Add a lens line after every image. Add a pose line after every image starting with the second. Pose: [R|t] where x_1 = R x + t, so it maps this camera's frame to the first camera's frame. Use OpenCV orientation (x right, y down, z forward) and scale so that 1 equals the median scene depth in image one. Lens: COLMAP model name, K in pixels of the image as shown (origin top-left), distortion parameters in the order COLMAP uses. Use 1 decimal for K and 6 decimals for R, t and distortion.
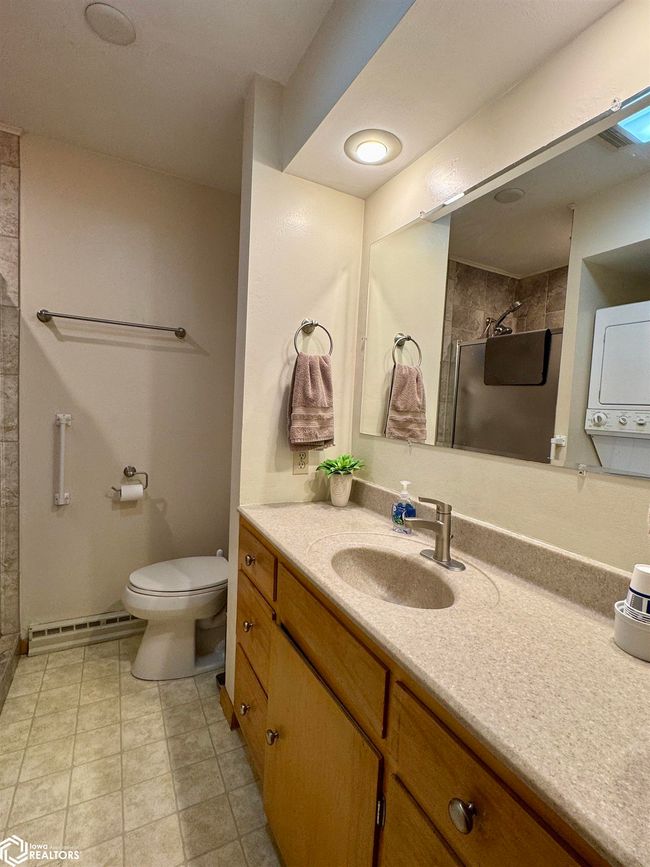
lens RADIAL K [[403.4, 0, 325.0], [0, 403.4, 433.5], [0, 0, 1]] dist [-0.003050, -0.000181]
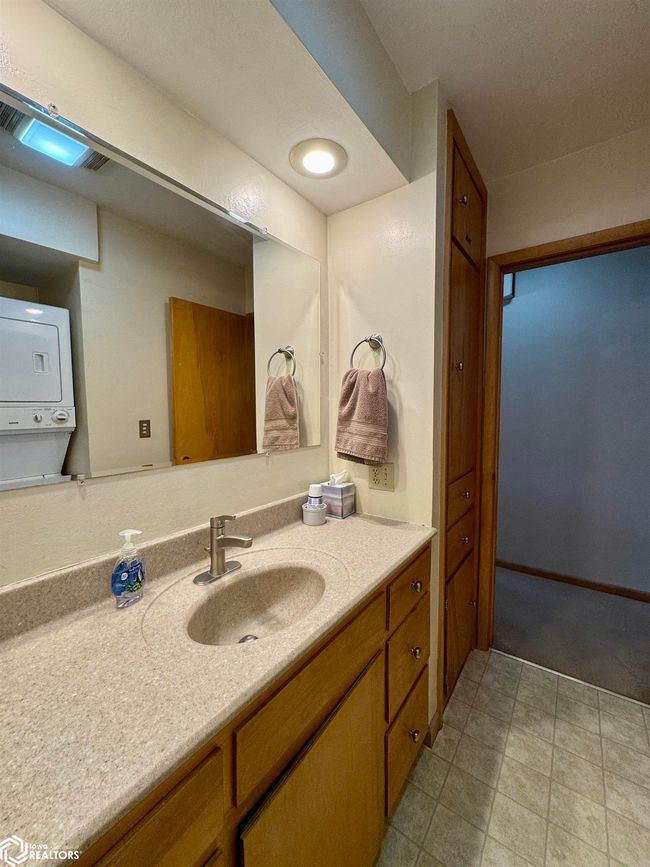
lens RADIAL K [[342.8, 0, 352.9], [0, 342.8, 432.2], [0, 0, 1]] dist [-0.000529, -0.000026]
pose [[-0.486240, -0.120458, 0.865483, -0.635805], [0.031861, 0.987350, 0.155320, -0.170444], [-0.873244, 0.103098, -0.476252, 1.208805]]
